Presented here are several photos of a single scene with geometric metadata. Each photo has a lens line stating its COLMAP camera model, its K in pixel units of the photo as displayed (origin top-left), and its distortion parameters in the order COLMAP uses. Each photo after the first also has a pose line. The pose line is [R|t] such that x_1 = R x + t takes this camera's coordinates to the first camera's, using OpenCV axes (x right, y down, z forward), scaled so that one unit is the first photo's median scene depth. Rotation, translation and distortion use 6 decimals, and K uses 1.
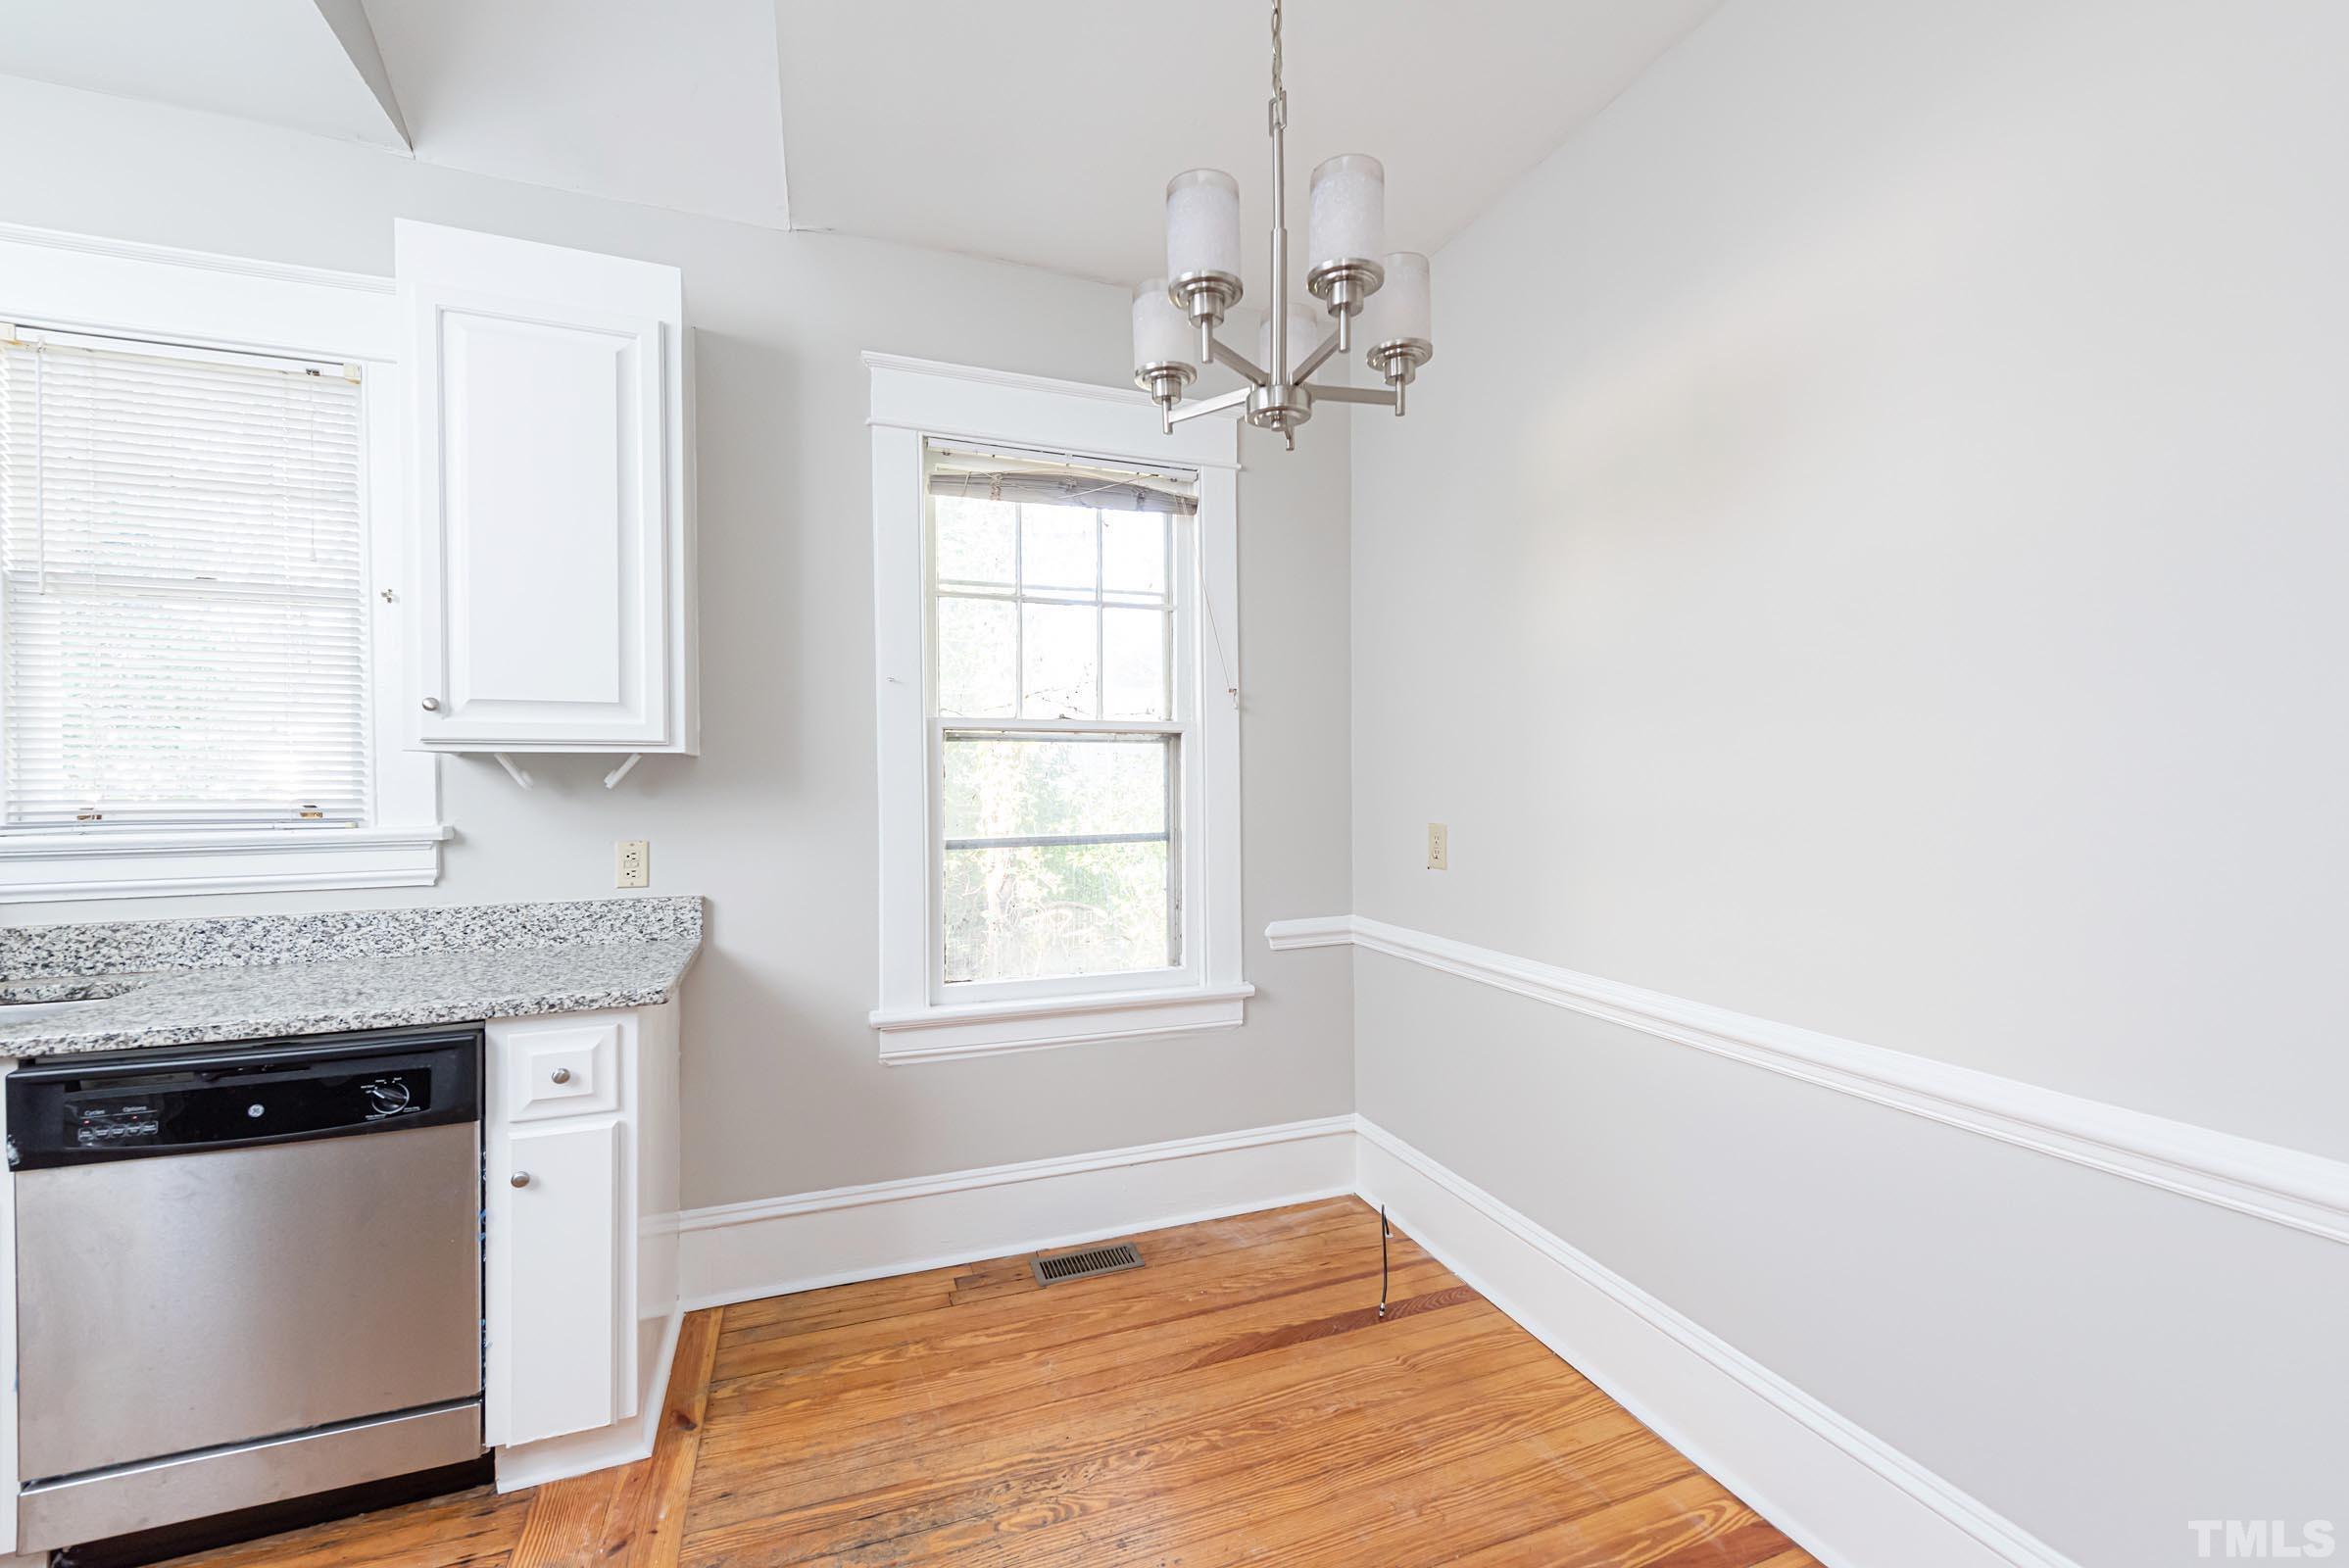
lens RADIAL K [[983.9, 0, 1186.3], [0, 983.9, 786.8], [0, 0, 1]] dist [-0.000687, -0.000213]
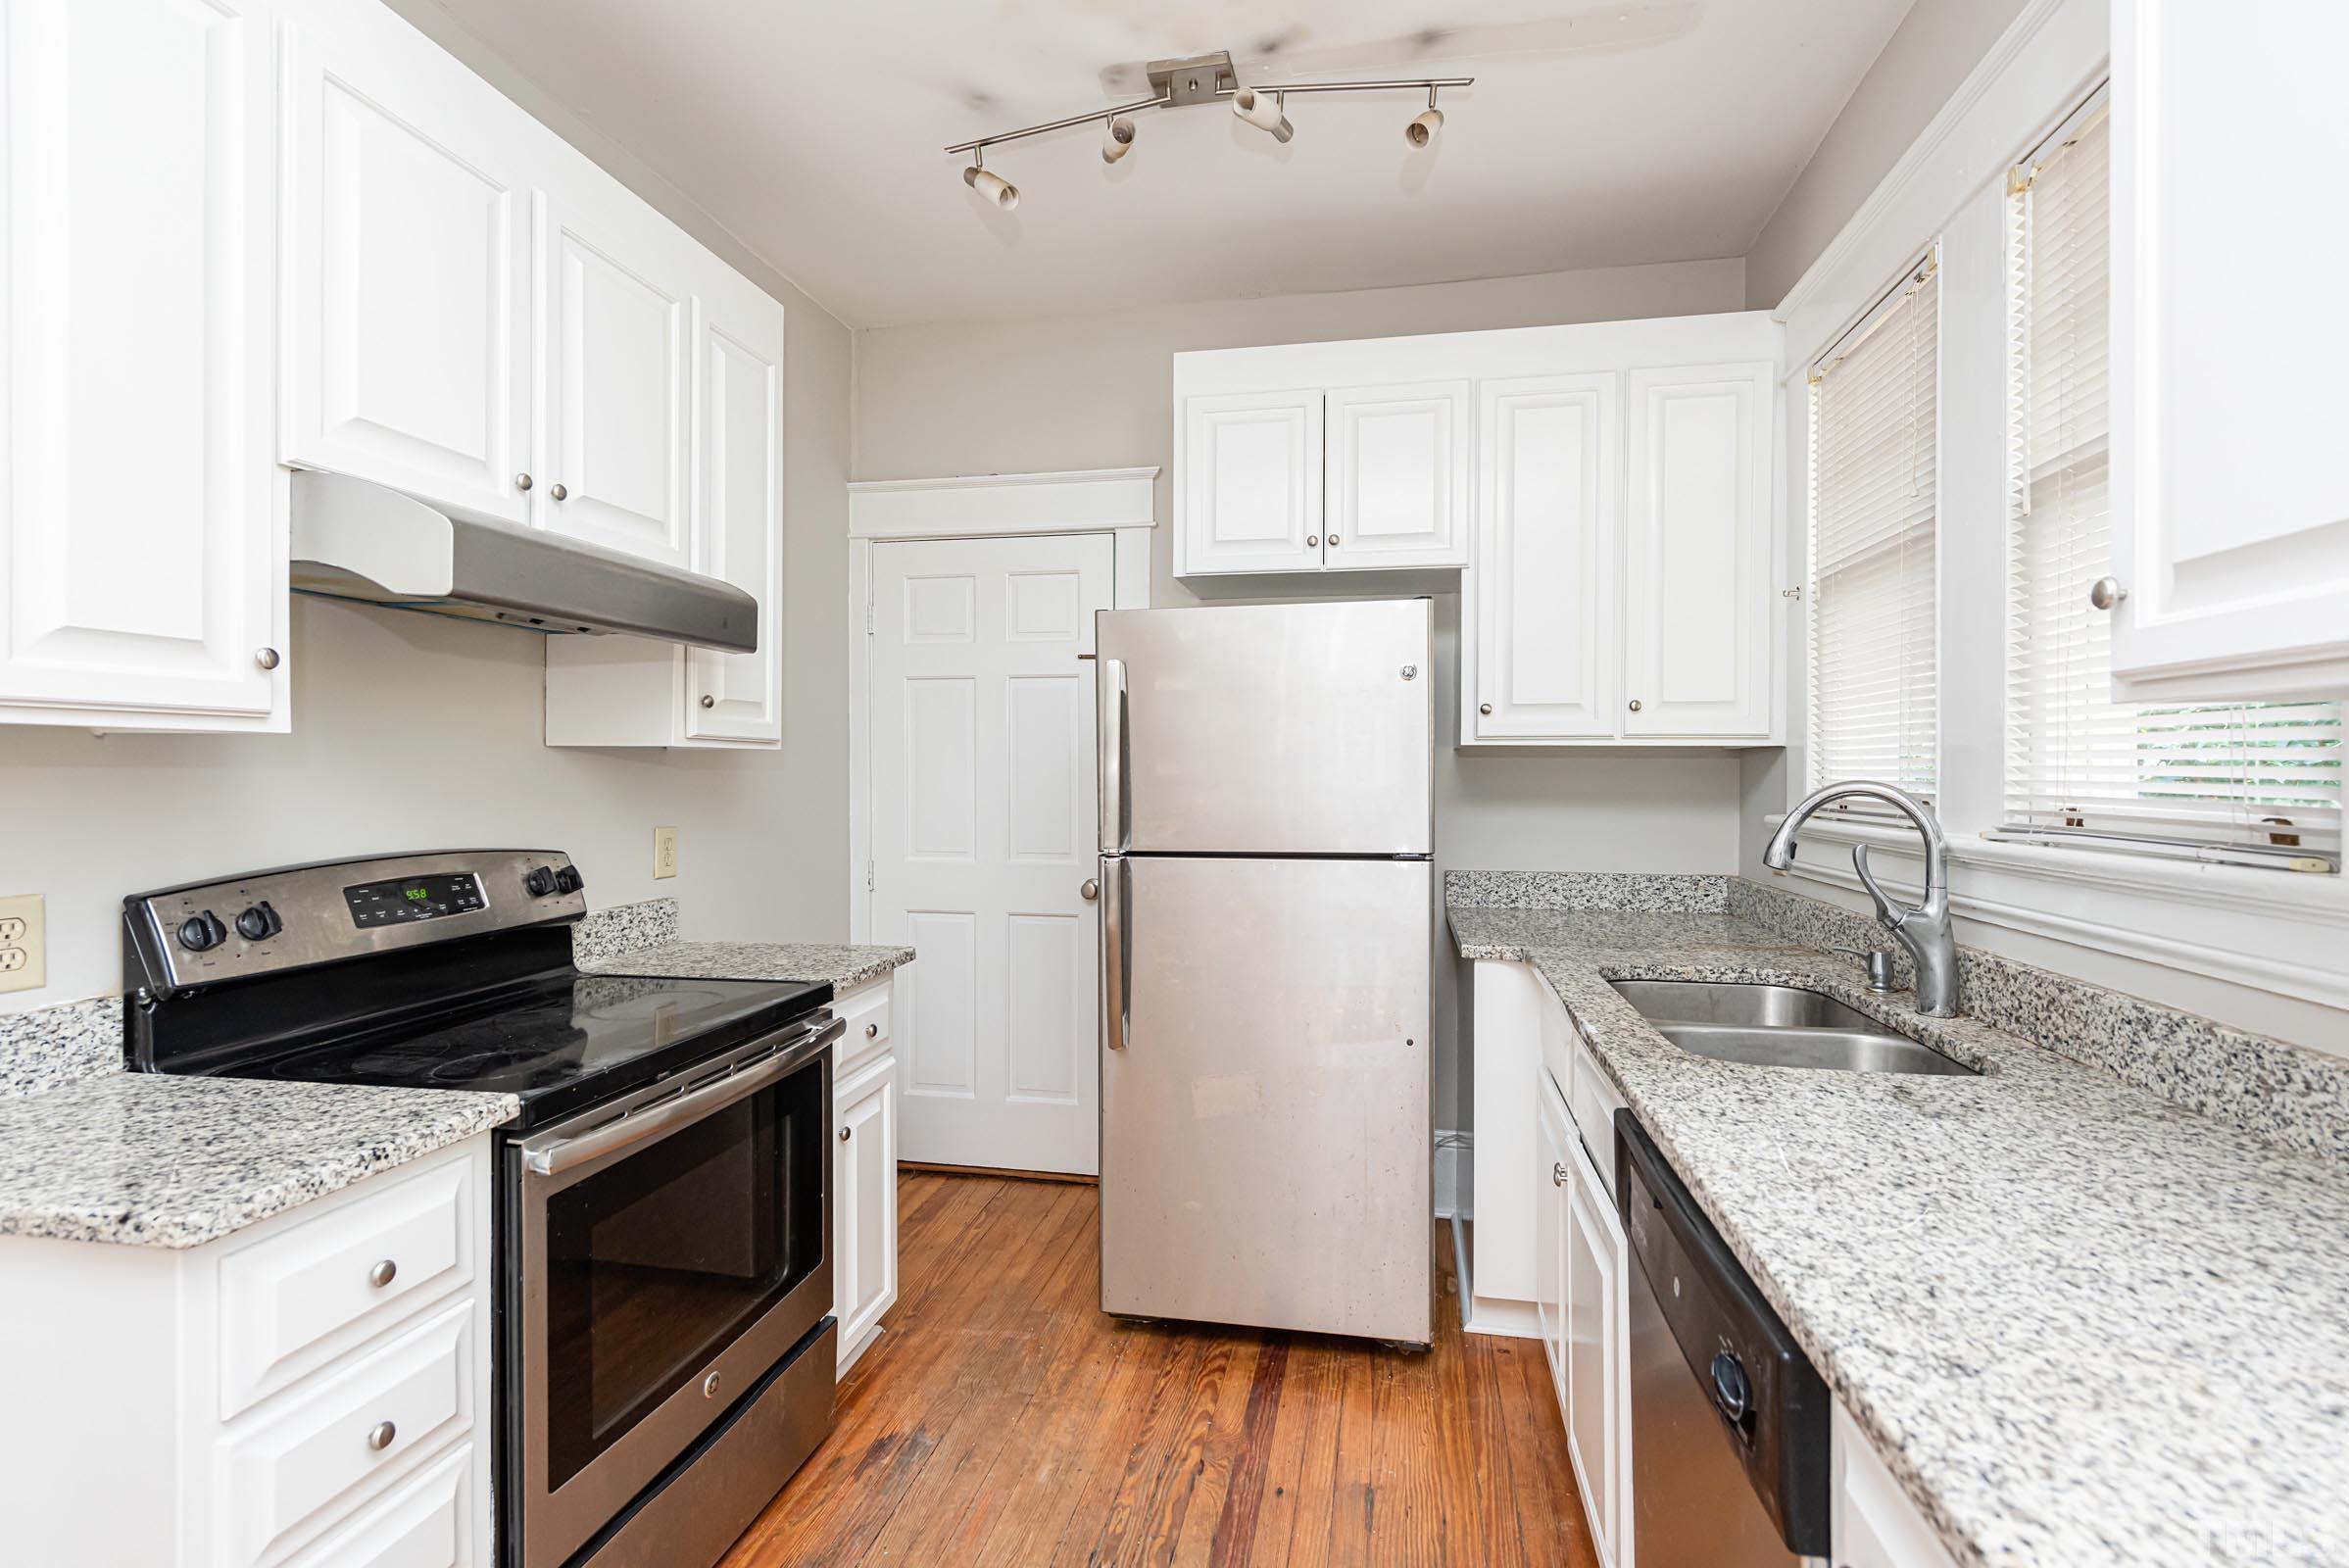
lens RADIAL K [[1040.3, 0, 1166.9], [0, 1040.3, 769.7], [0, 0, 1]] dist [0.012653, -0.003113]
pose [[-0.526110, 0.002932, -0.850411, -0.148612], [-0.001588, 0.999989, 0.004430, -0.007710], [0.850415, 0.003681, -0.526100, 0.832211]]
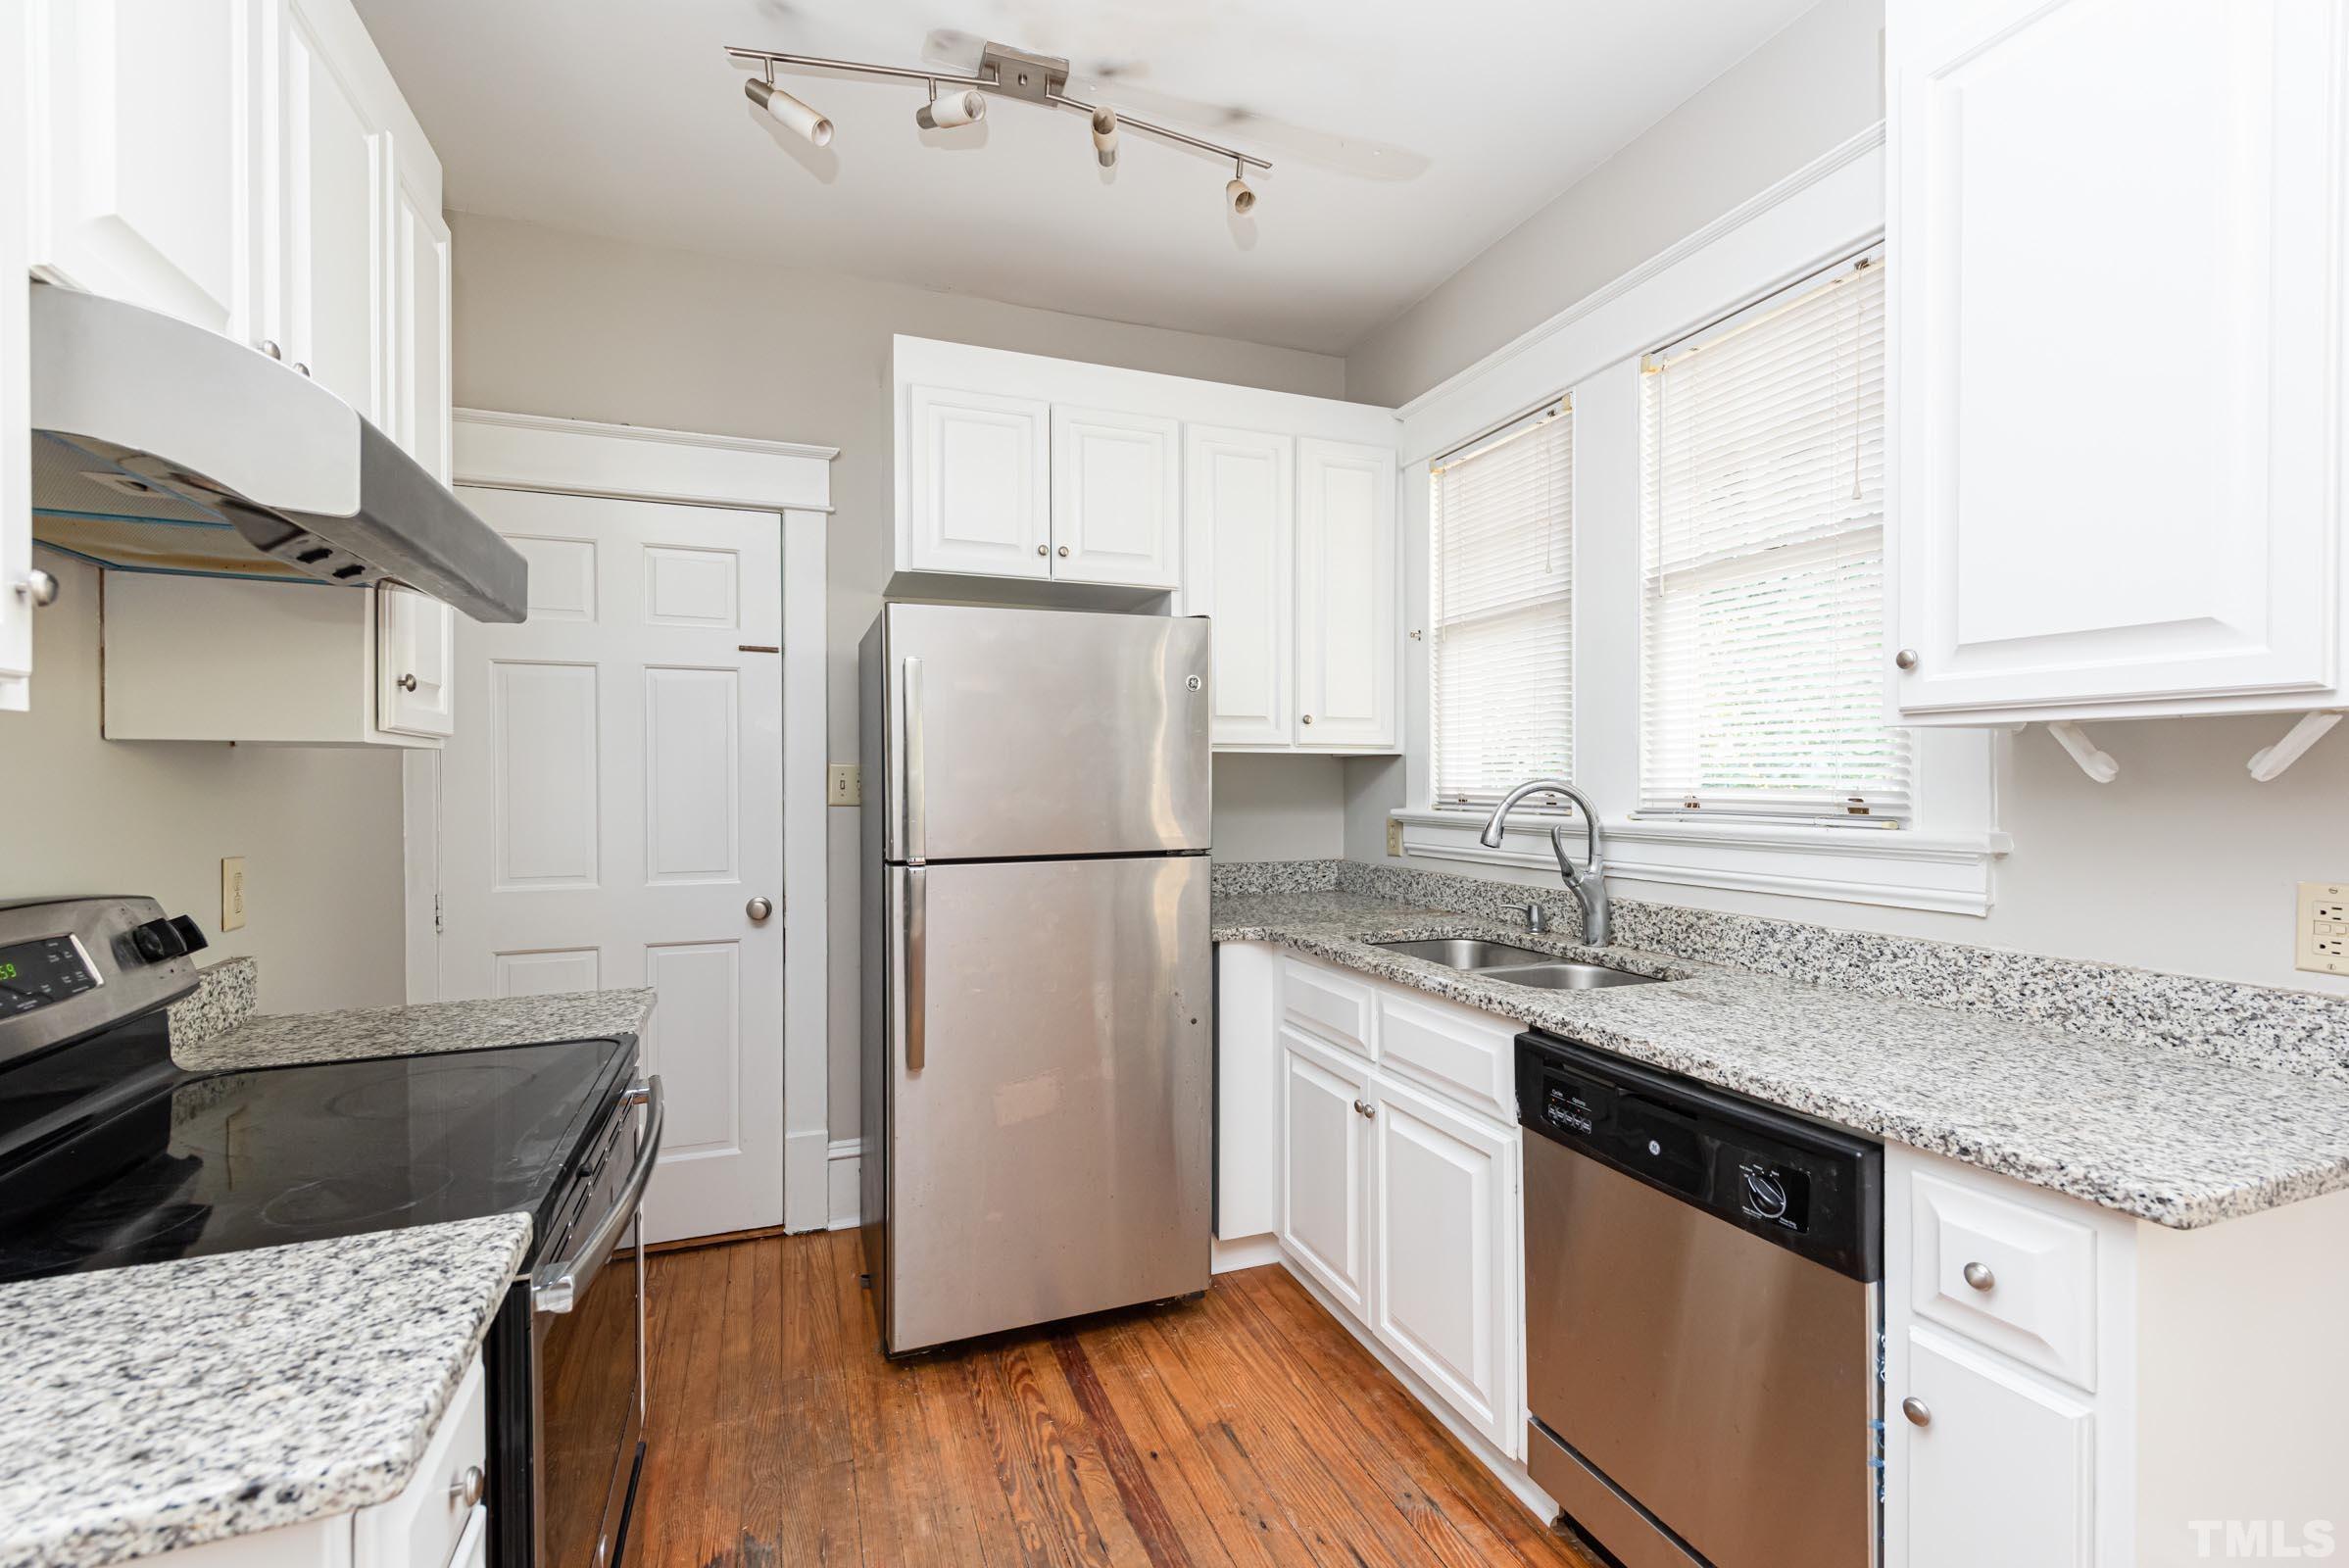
lens RADIAL K [[1040.3, 0, 1157.0], [0, 1040.3, 783.8], [0, 0, 1]] dist [0.012653, -0.003113]
pose [[-0.006550, 0.009952, -0.999929, -0.013579], [0.000402, 0.999950, 0.009950, -0.002657], [0.999978, -0.000337, -0.006553, 0.437331]]
